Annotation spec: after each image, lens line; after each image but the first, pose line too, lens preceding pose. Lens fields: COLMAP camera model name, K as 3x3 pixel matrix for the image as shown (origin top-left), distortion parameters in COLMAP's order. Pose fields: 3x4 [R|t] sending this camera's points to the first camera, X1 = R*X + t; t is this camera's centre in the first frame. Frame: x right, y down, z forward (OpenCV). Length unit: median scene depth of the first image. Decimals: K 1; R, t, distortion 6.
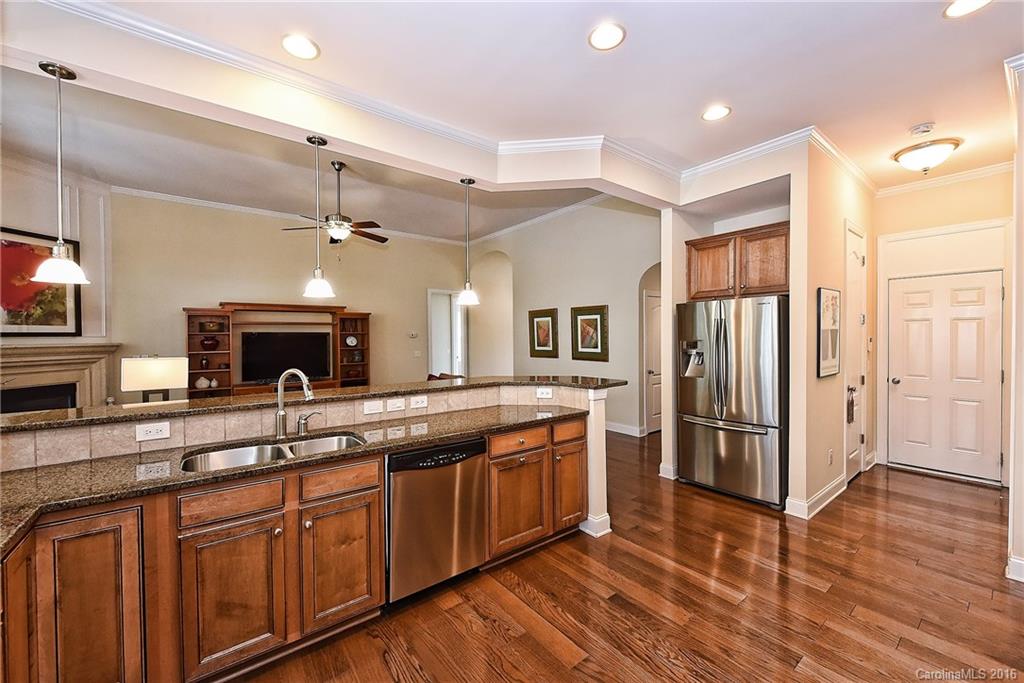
lens RADIAL K [[406.2, 0, 492.9], [0, 406.2, 338.4], [0, 0, 1]] dist [-0.001076, -0.001302]
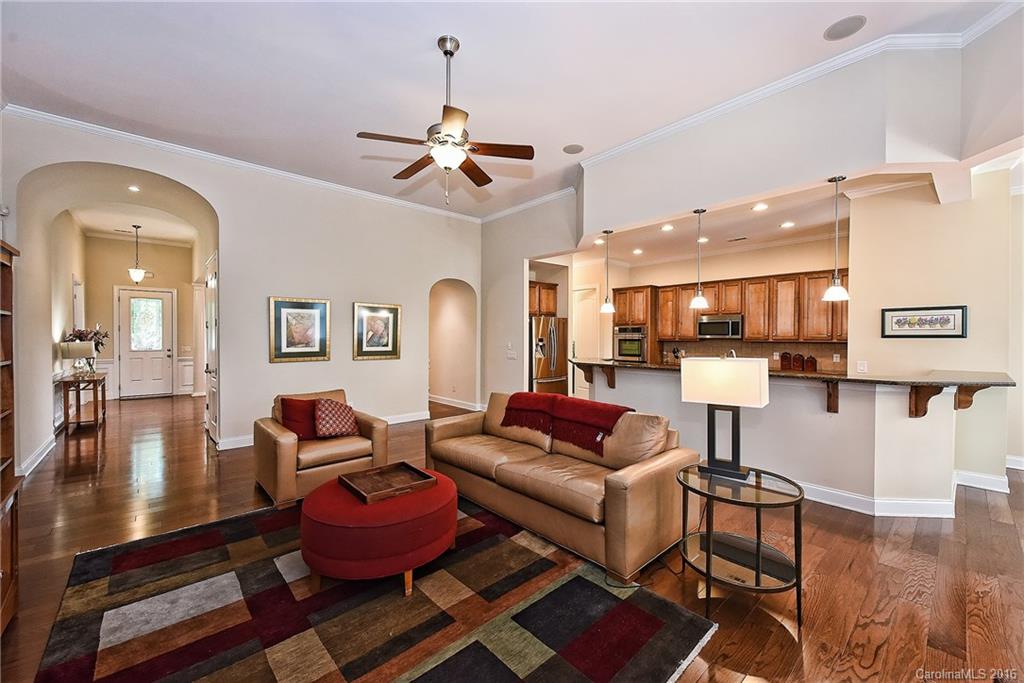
lens RADIAL K [[406.2, 0, 499.3], [0, 406.2, 347.3], [0, 0, 1]] dist [-0.001076, -0.001302]
pose [[-0.075789, -0.016988, 0.996979, -0.946211], [0.003225, 0.999845, 0.017282, 0.011249], [-0.997119, 0.004525, -0.075723, 0.889553]]
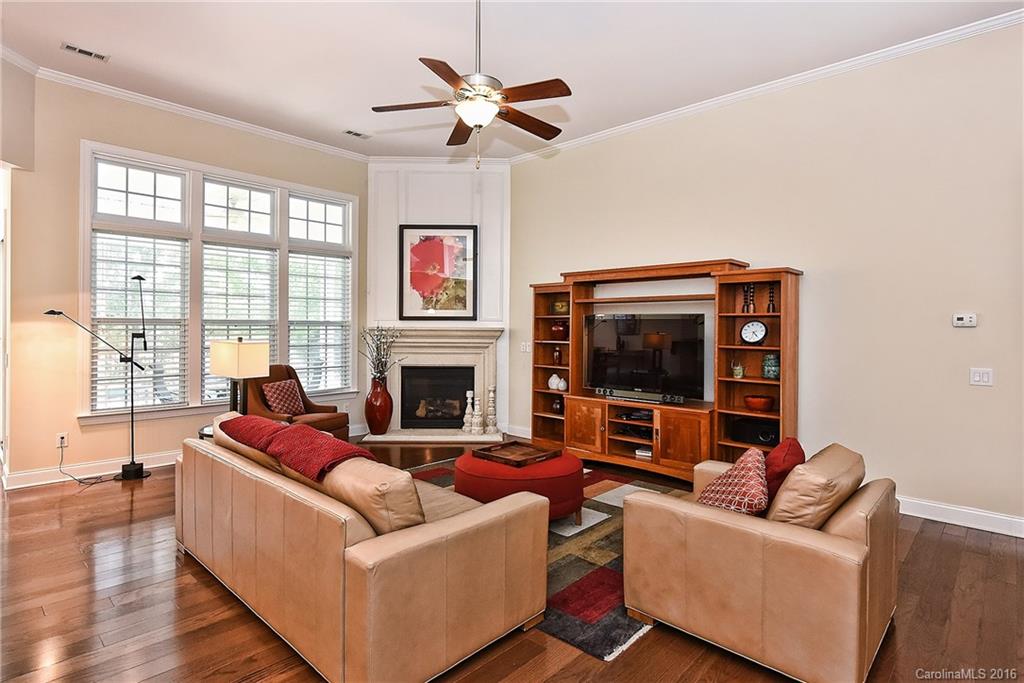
lens RADIAL K [[517.3, 0, 500.7], [0, 517.3, 324.3], [0, 0, 1]] dist [-0.000753, -0.000666]
pose [[0.192039, 0.003671, -0.981380, 0.239032], [-0.014510, 0.999894, 0.000901, 0.002588], [0.981280, 0.014066, 0.192072, 0.823394]]
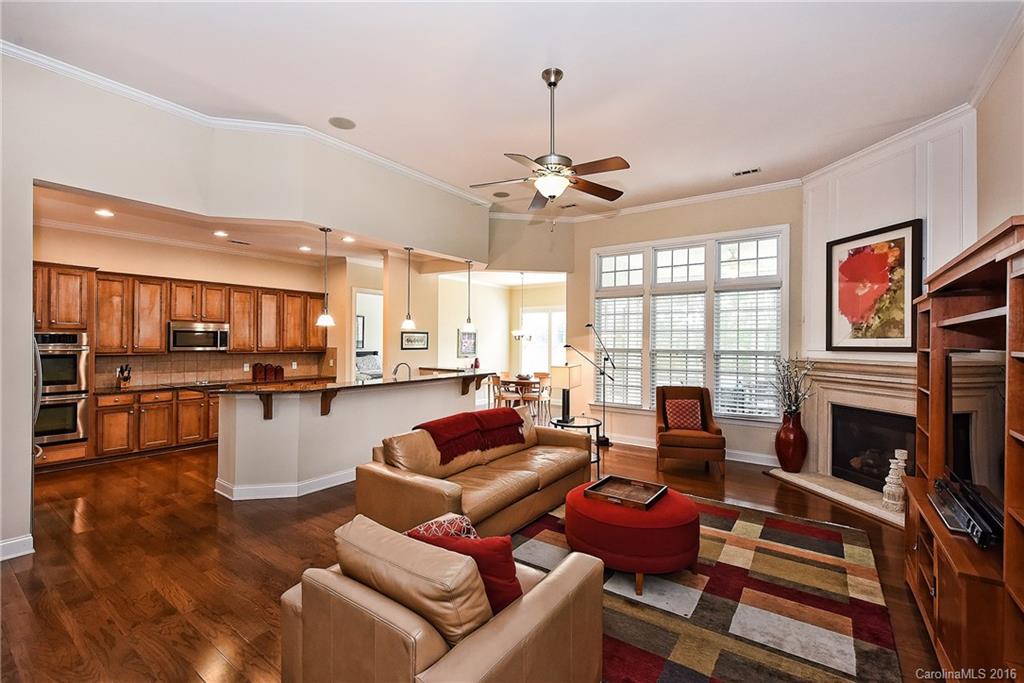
lens RADIAL K [[452.8, 0, 536.7], [0, 452.8, 339.3], [0, 0, 1]] dist [0.003702, -0.000291]
pose [[-0.934633, -0.001593, -0.355611, -0.119957], [-0.003275, 0.999986, 0.004128, -0.029696], [0.355599, 0.005023, -0.934625, 1.519188]]
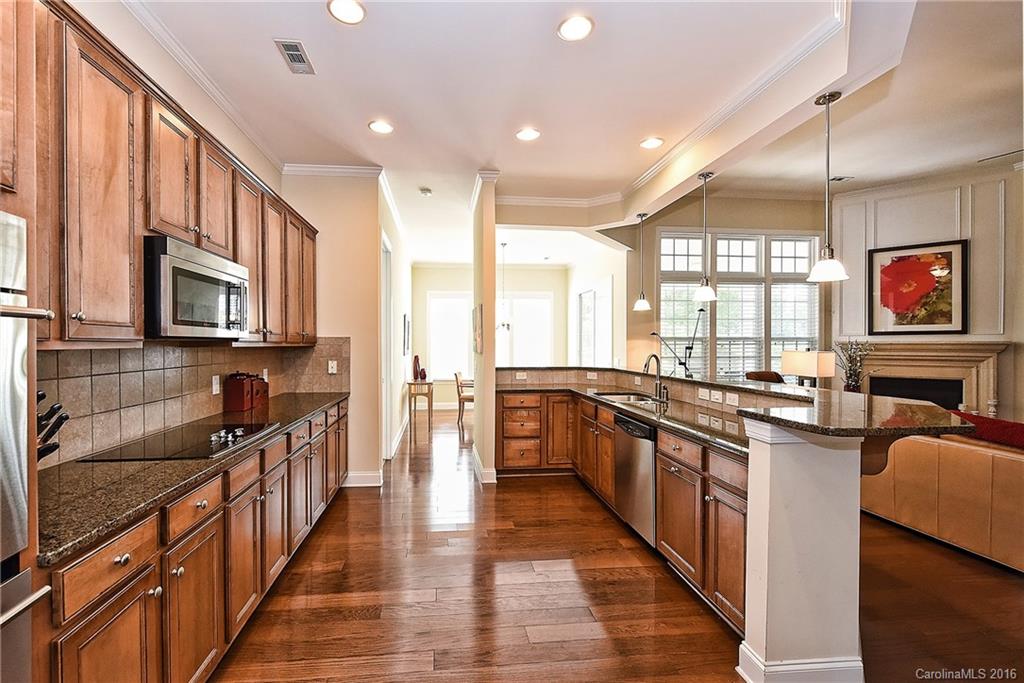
lens RADIAL K [[432.4, 0, 491.3], [0, 432.4, 348.0], [0, 0, 1]] dist [-0.003362, -0.002048]
pose [[-0.487489, 0.017860, -0.872947, 0.483794], [-0.000369, 0.999786, 0.020661, 0.007982], [0.873129, 0.010394, -0.487378, 0.496005]]
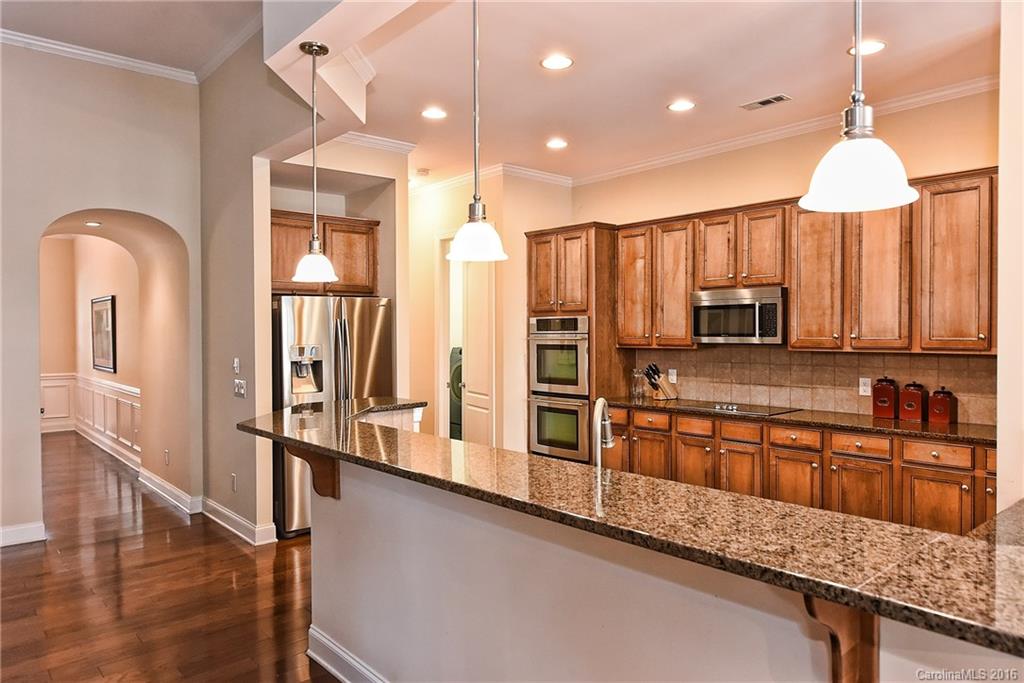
lens RADIAL K [[686.1, 0, 490.3], [0, 686.1, 355.5], [0, 0, 1]] dist [-0.007818, -0.000649]
pose [[-0.062123, -0.025833, 0.997734, -0.611005], [0.010484, 0.999593, 0.026534, -0.004551], [-0.998013, 0.012108, -0.061827, 0.484281]]
